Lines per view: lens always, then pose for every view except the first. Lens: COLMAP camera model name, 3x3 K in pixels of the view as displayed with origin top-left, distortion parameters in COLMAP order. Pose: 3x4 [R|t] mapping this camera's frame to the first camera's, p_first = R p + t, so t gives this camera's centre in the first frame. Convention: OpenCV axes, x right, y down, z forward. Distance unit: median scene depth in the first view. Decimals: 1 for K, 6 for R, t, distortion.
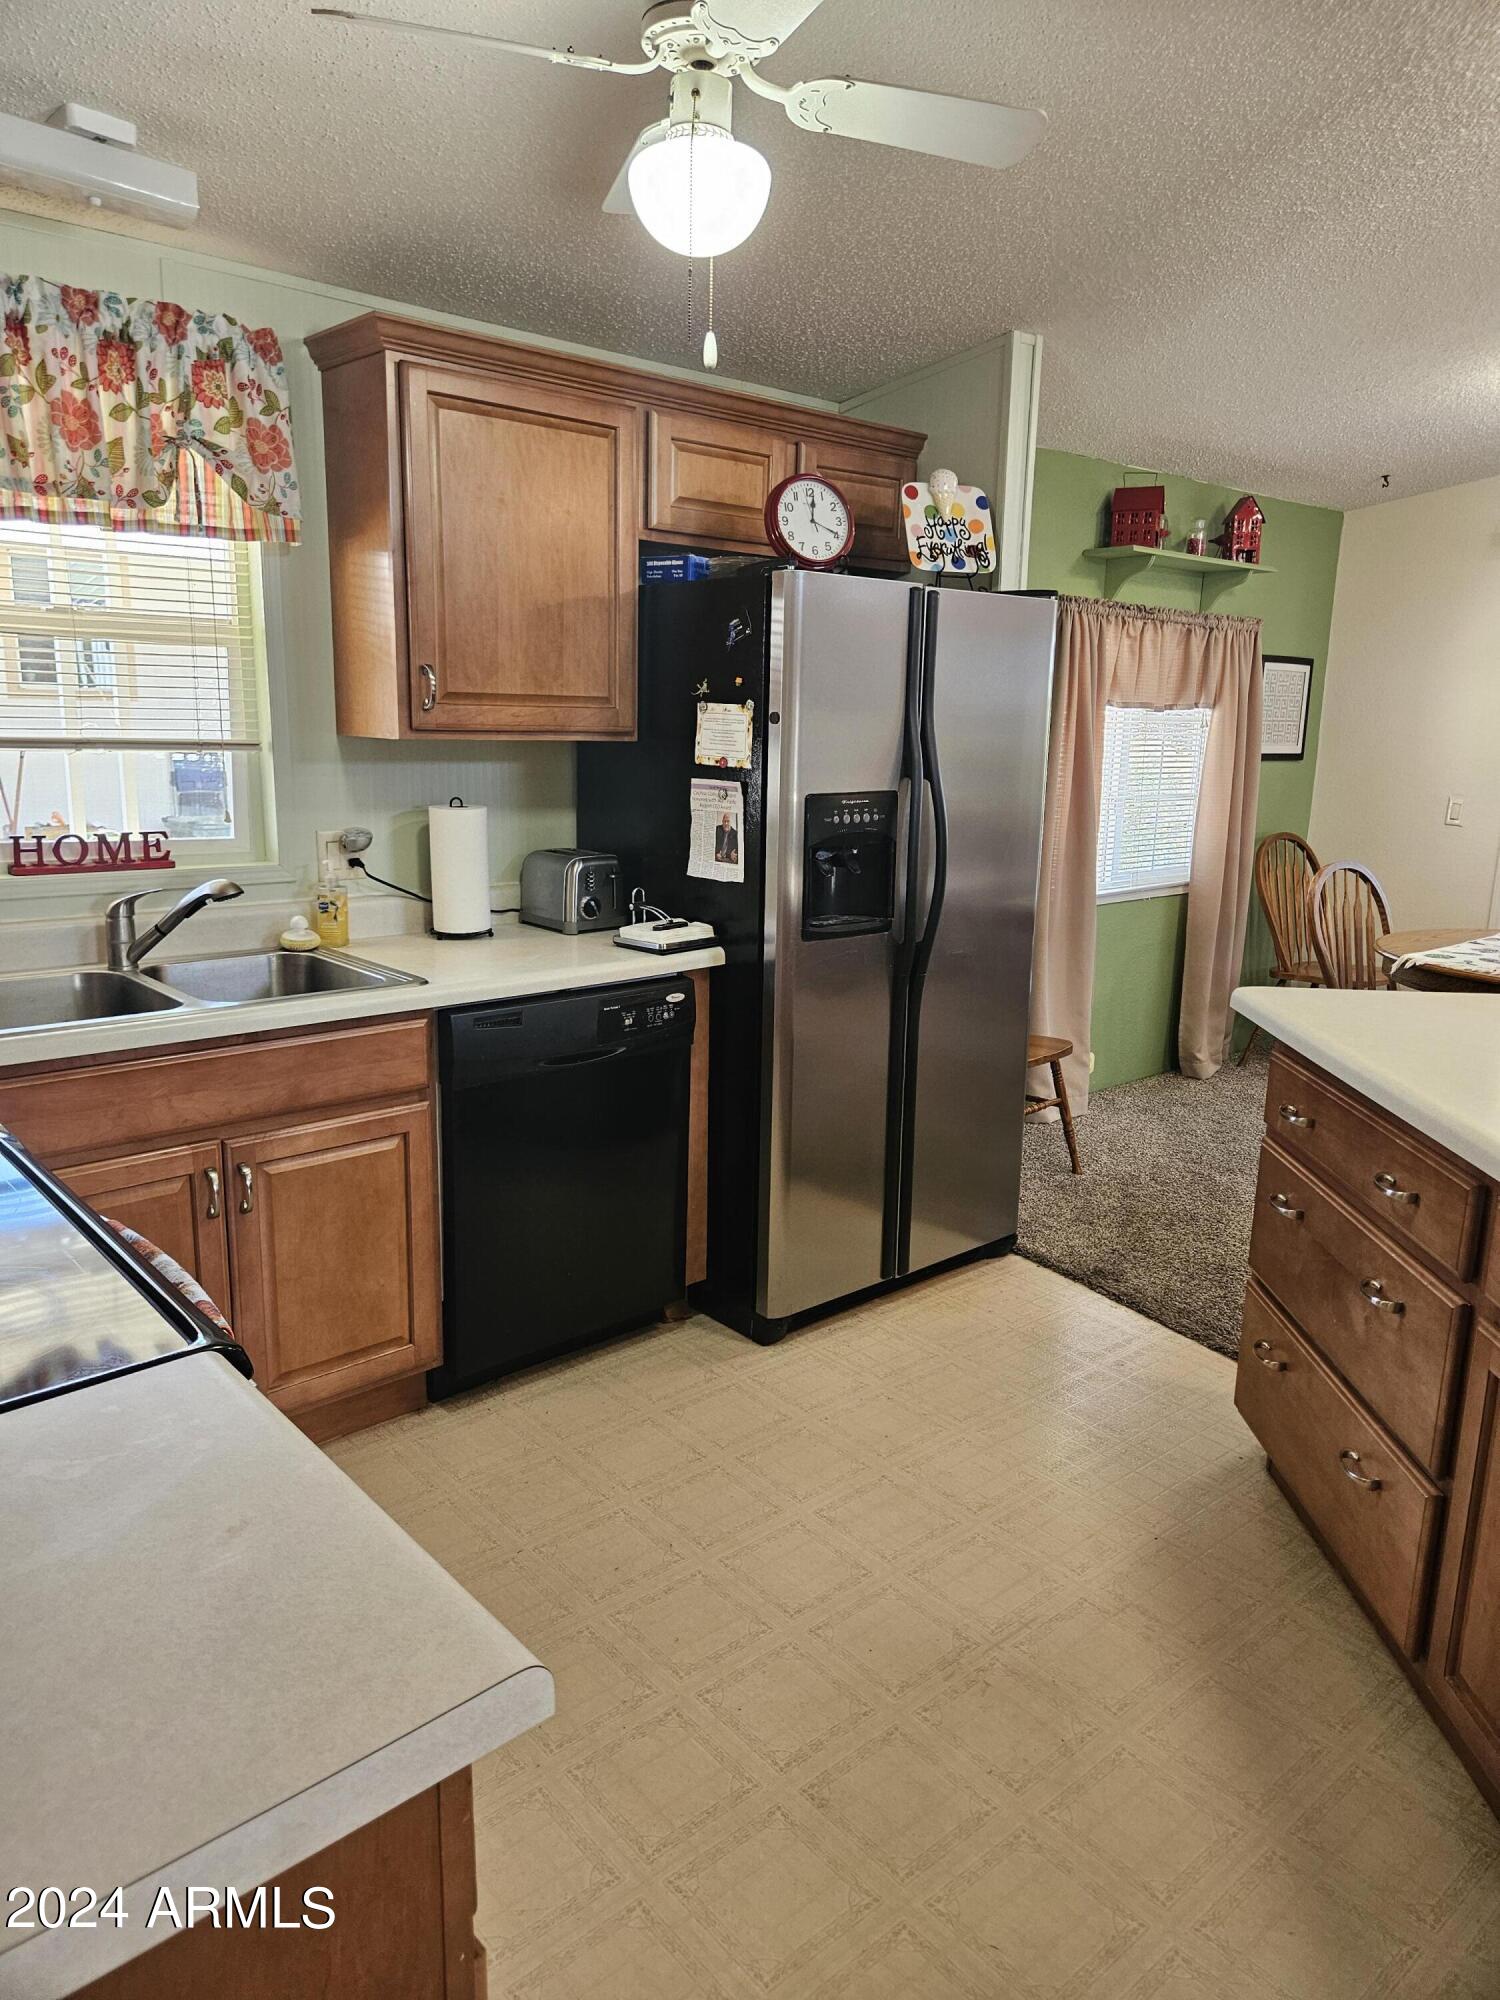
lens RADIAL K [[1332.9, 0, 754.9], [0, 1332.9, 969.5], [0, 0, 1]] dist [0.075868, -0.078651]
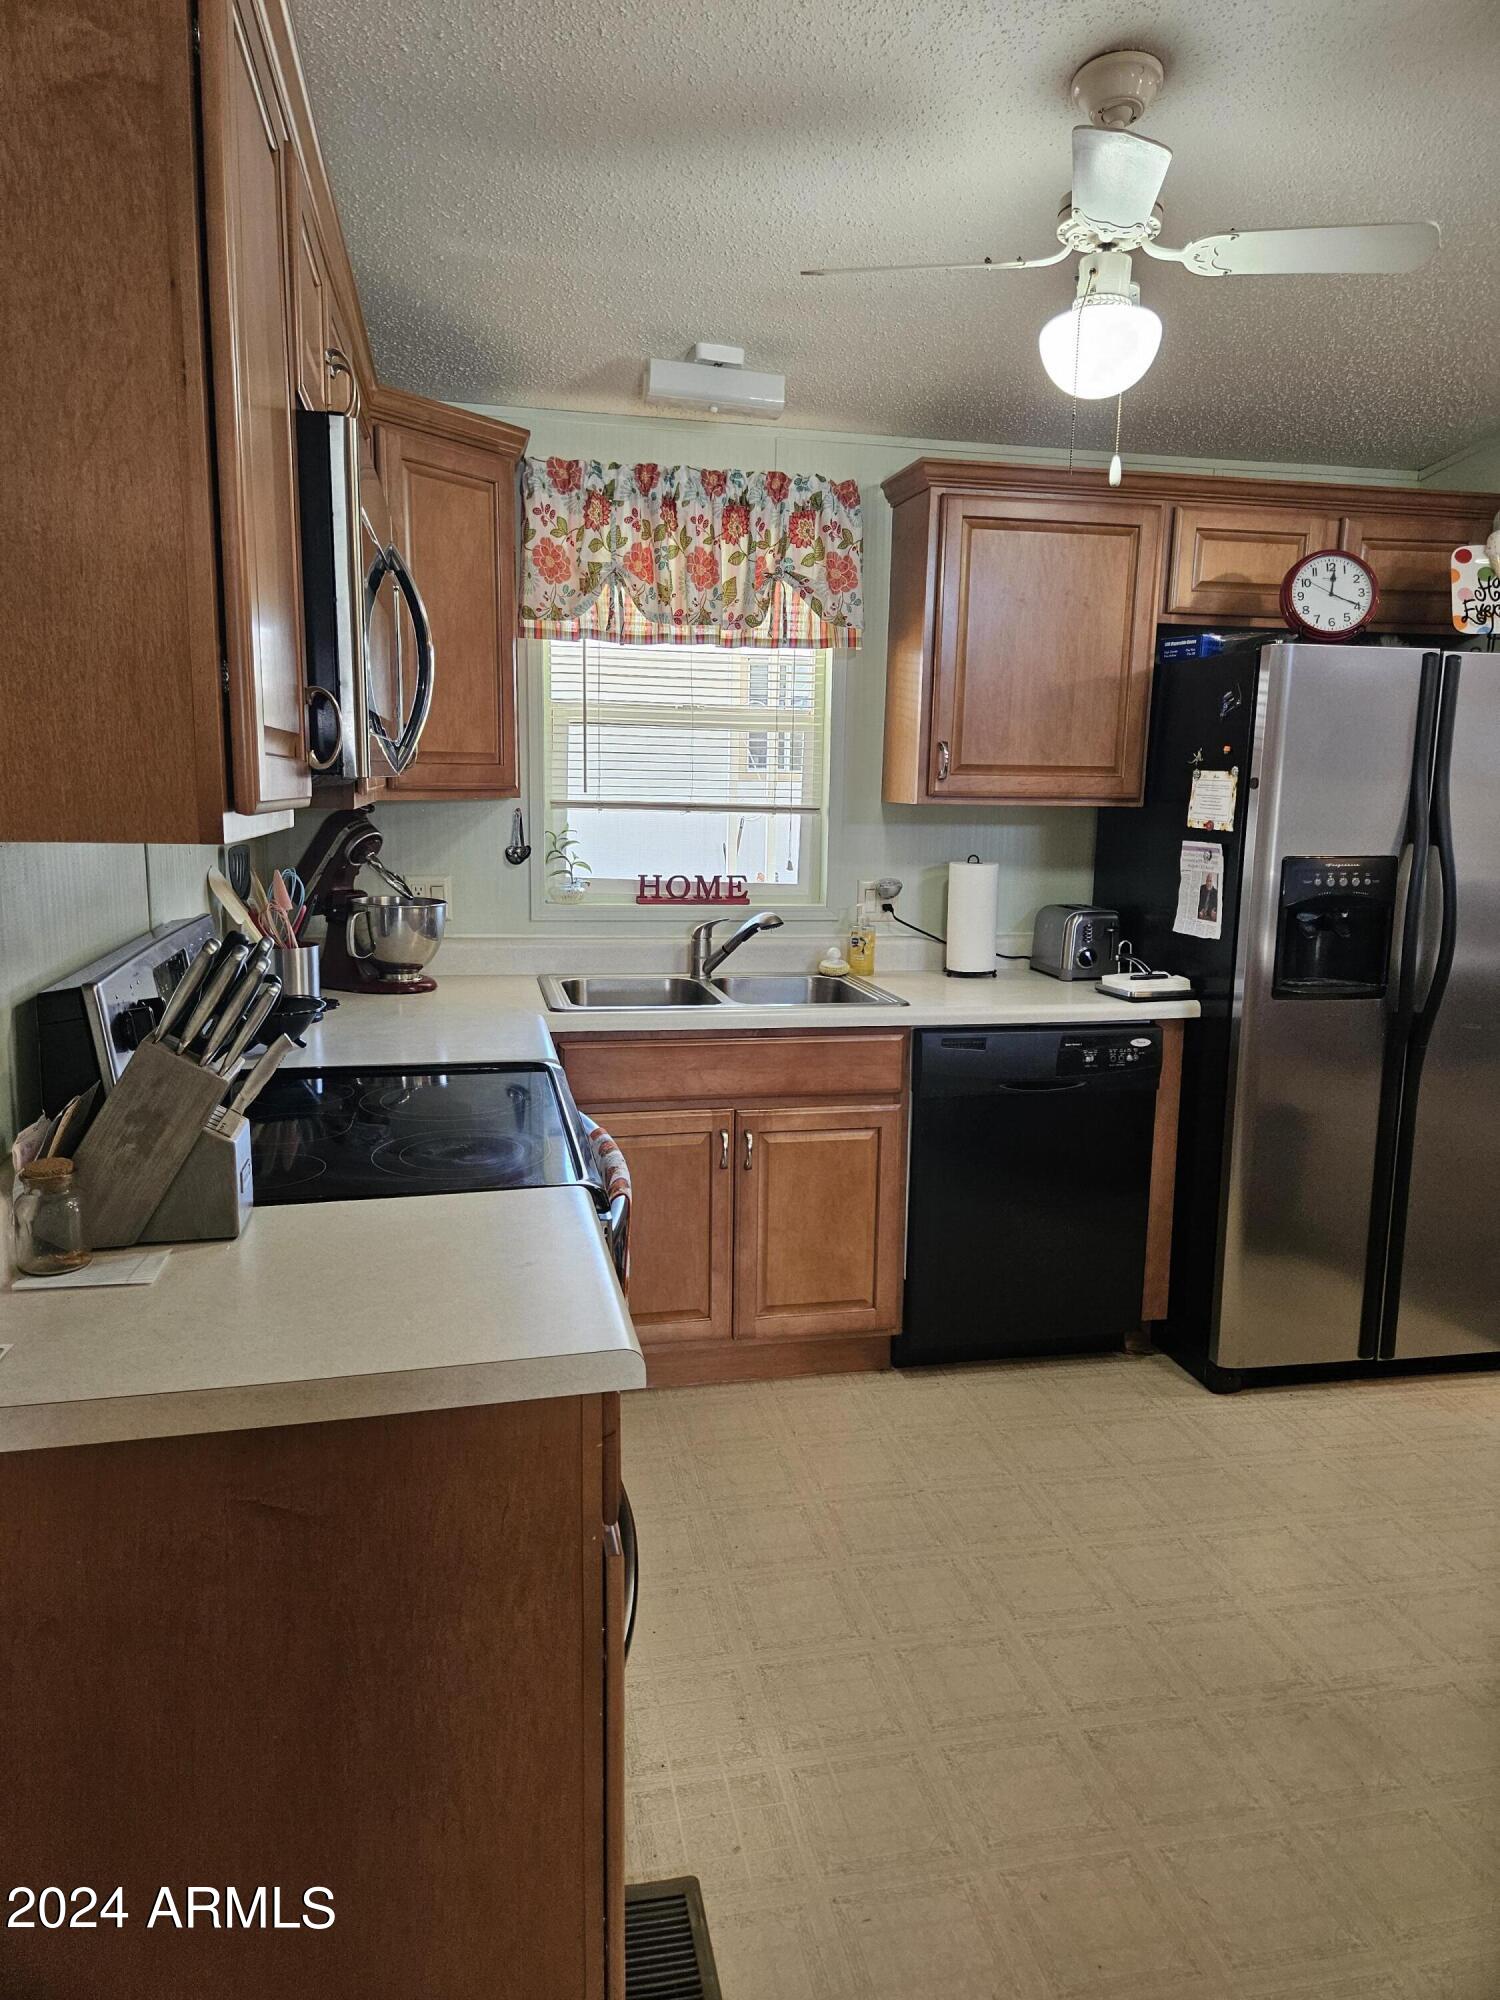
lens RADIAL K [[1332.9, 0, 754.9], [0, 1332.9, 969.5], [0, 0, 1]] dist [0.075868, -0.078651]
pose [[0.873325, 0.064756, -0.482815, 0.188574], [-0.092574, 0.995126, -0.033981, 0.028529], [0.478261, 0.074372, 0.875063, -0.097634]]
